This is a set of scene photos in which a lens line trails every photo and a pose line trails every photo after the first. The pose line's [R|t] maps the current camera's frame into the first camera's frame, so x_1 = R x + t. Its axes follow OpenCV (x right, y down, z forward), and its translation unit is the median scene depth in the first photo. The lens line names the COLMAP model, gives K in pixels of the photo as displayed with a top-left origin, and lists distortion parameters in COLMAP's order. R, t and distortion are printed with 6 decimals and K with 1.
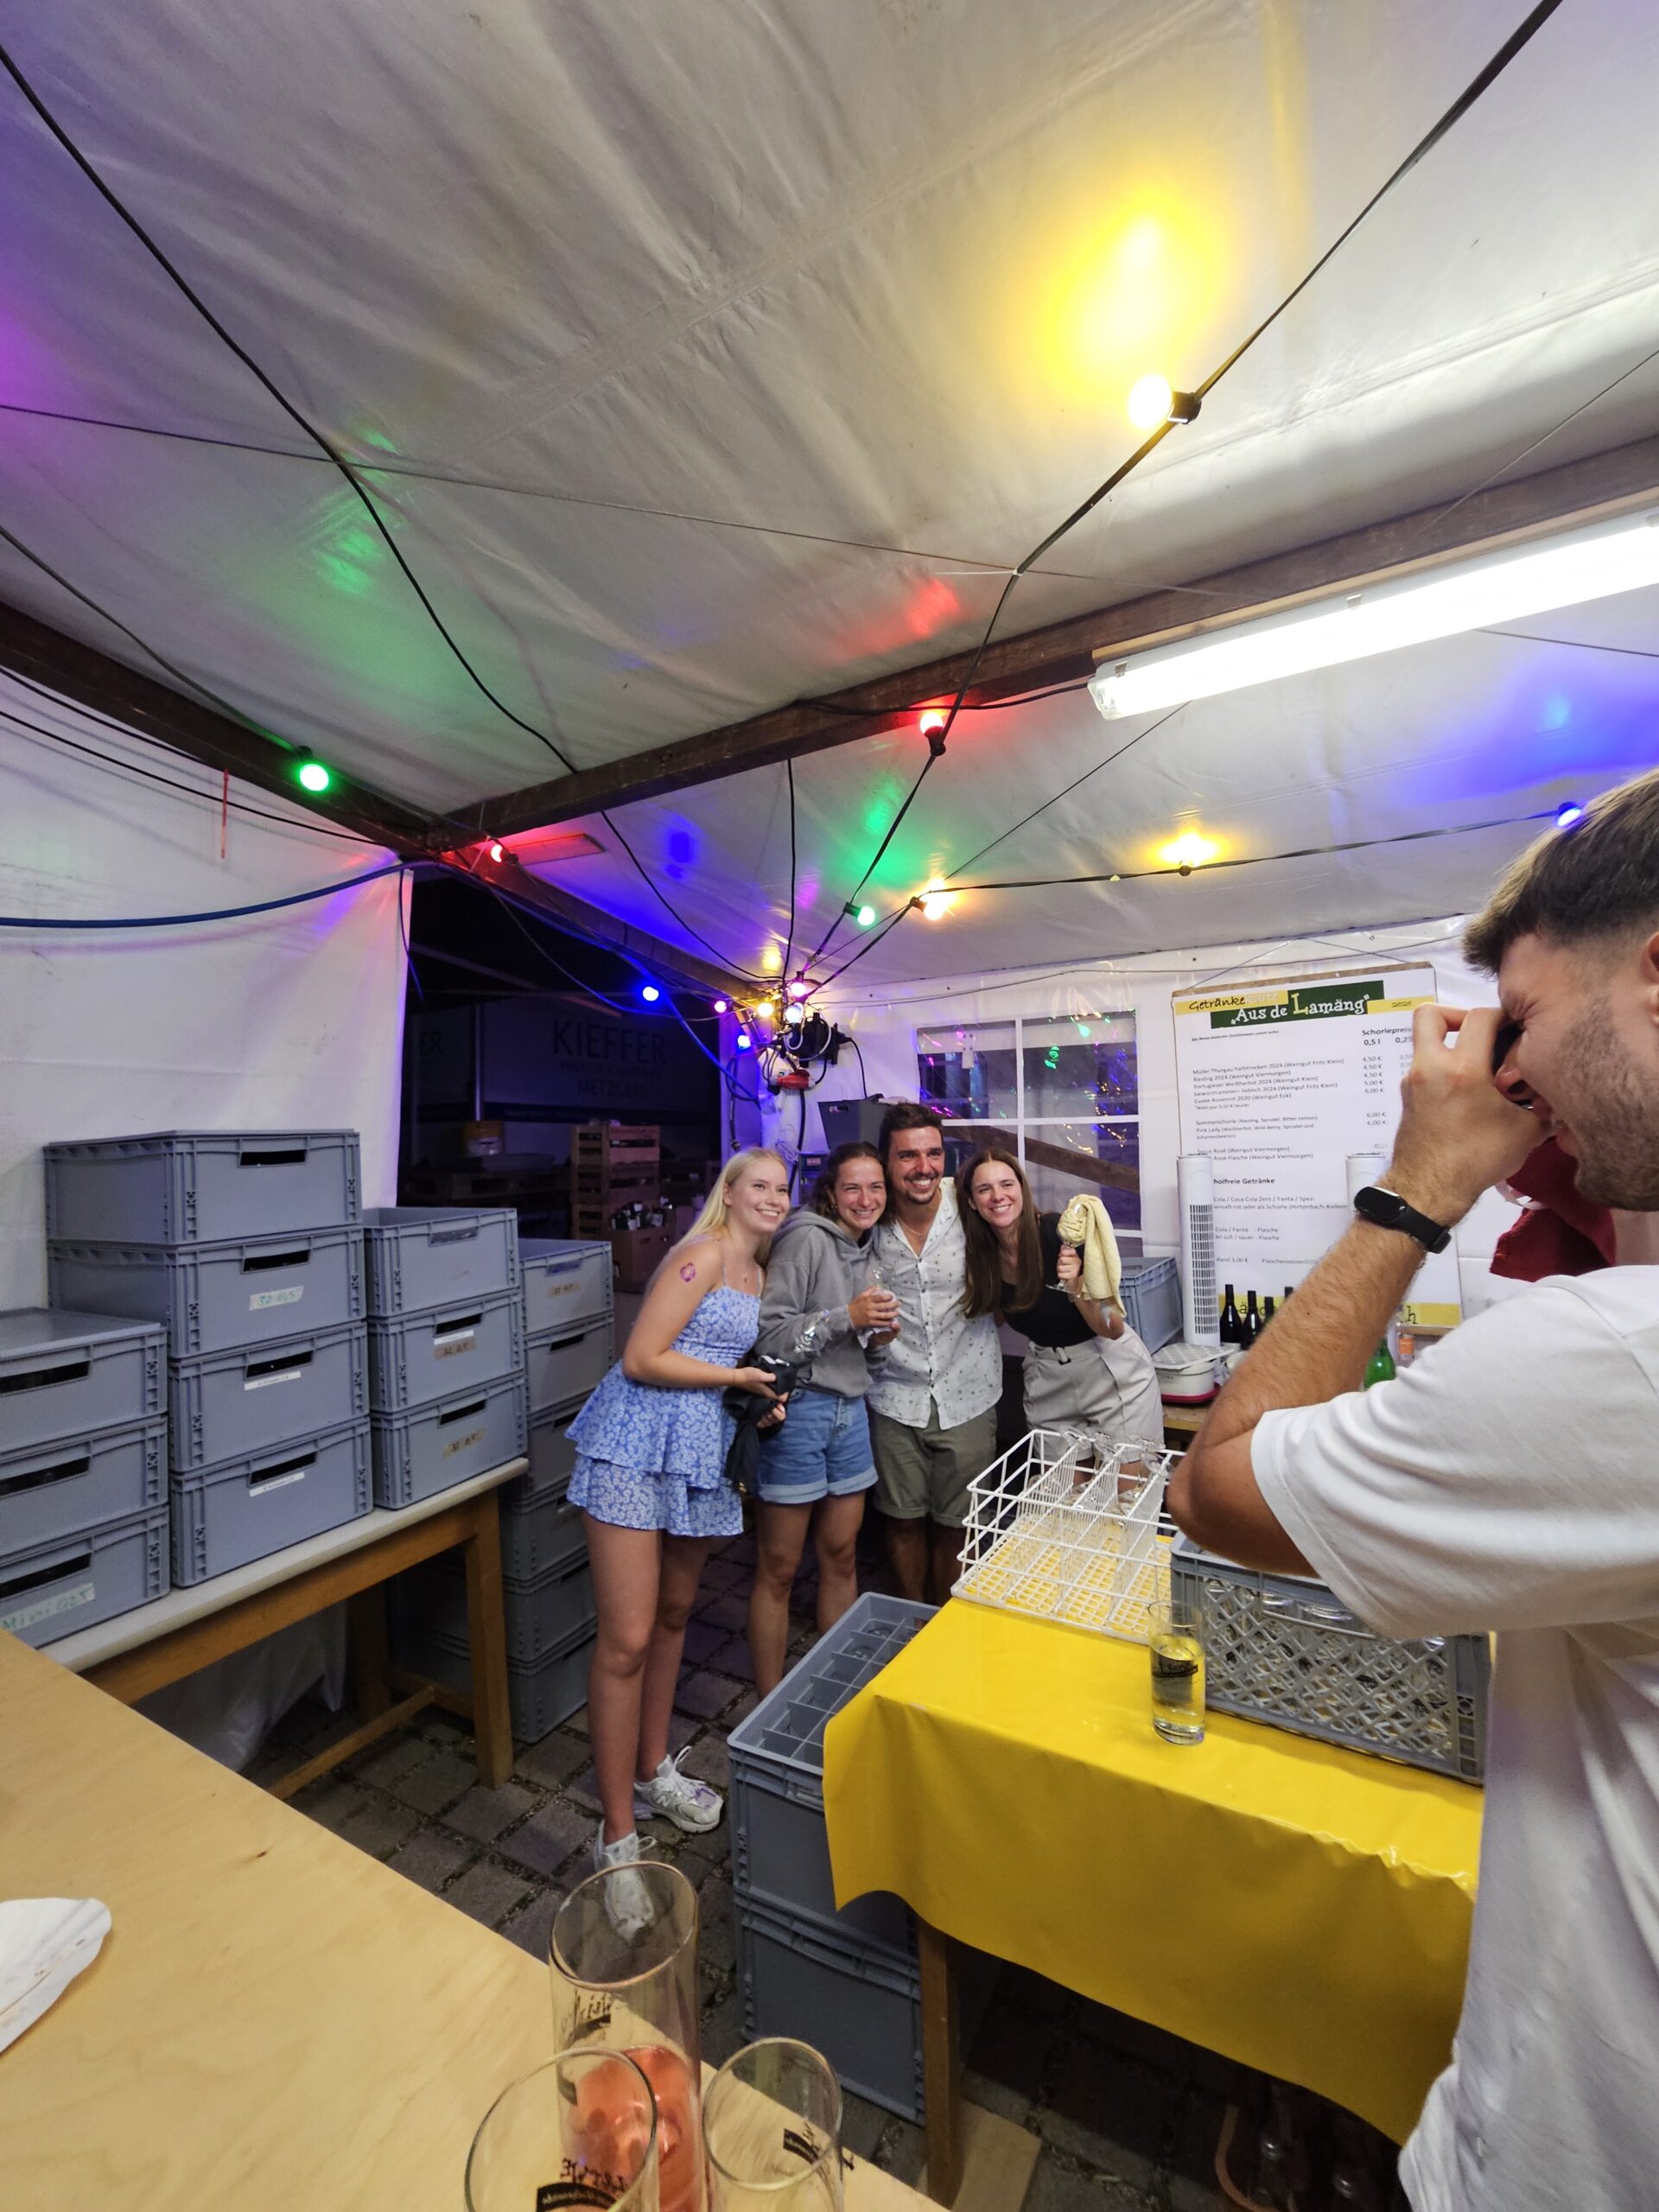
lens RADIAL K [[896.6, 0, 829.5], [0, 896.6, 1106.0], [0, 0, 1]] dist [-0.002028, -0.000147]
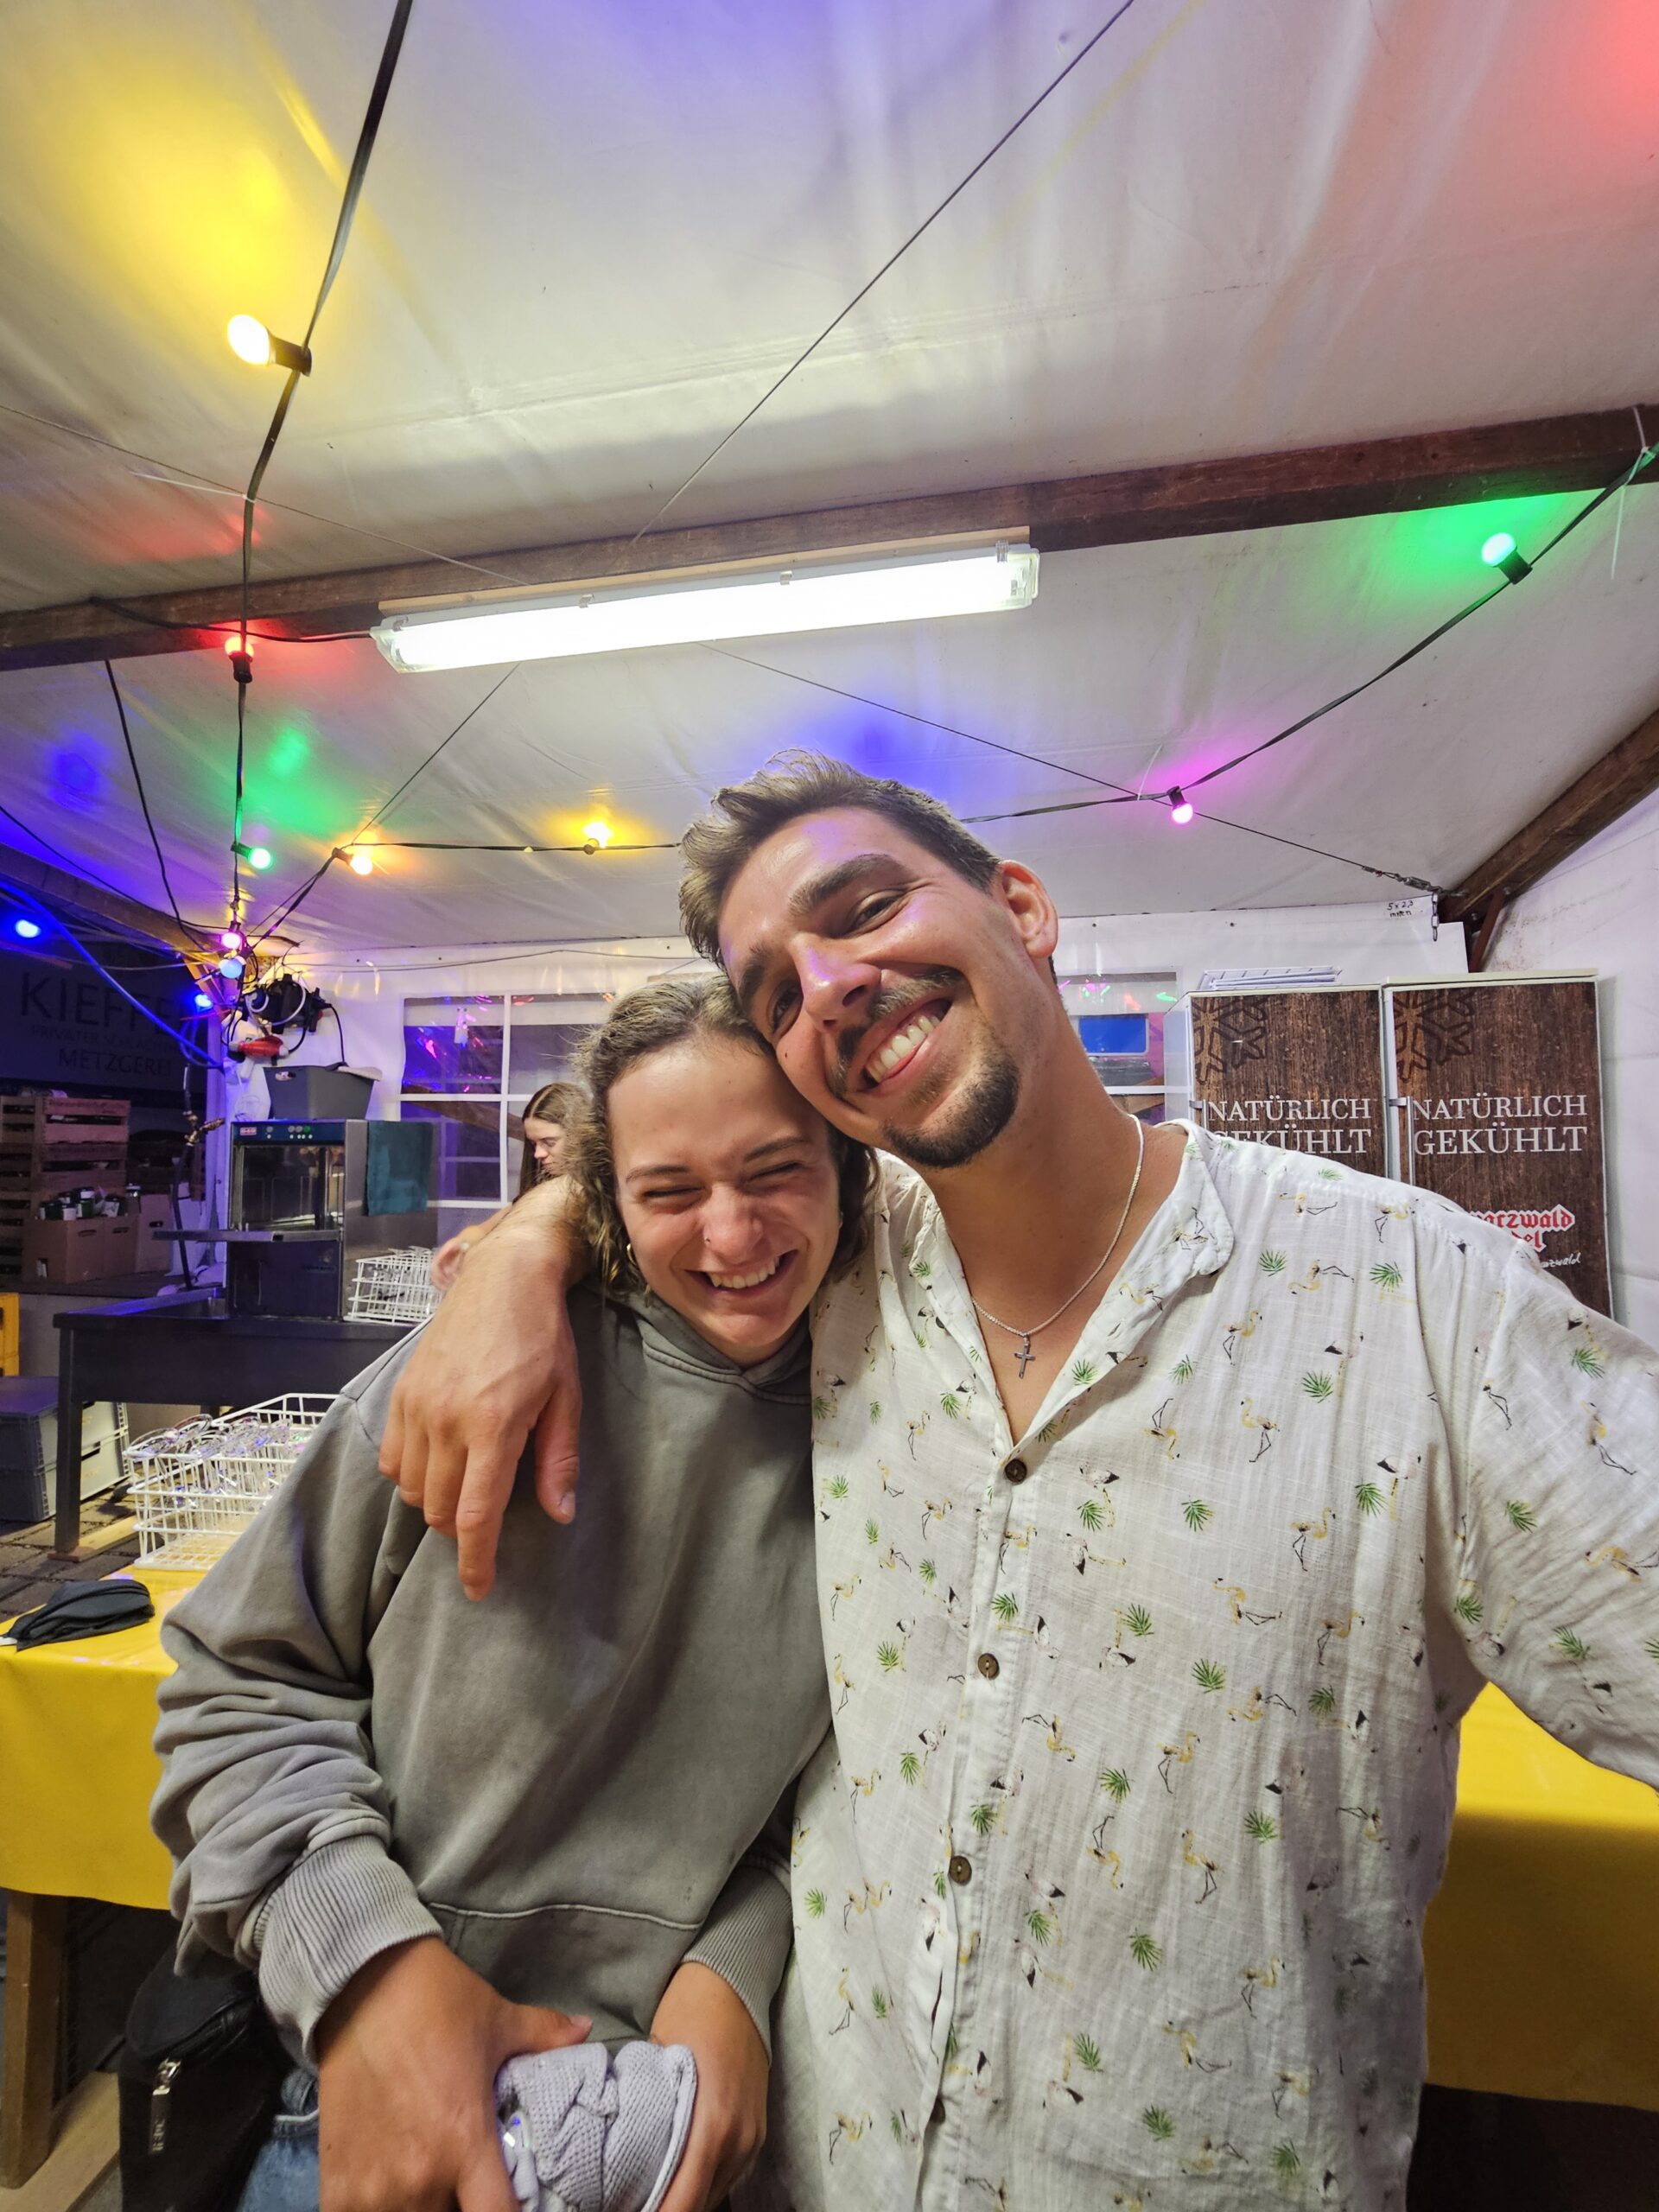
lens RADIAL K [[917.5, 0, 829.5], [0, 917.5, 1106.0], [0, 0, 1]] dist [0.001834, 0.000520]
pose [[0.940061, 0.033307, 0.339376, 0.198241], [-0.029387, 0.999429, -0.016683, 0.031211], [-0.339738, 0.005709, 0.940503, -0.070849]]
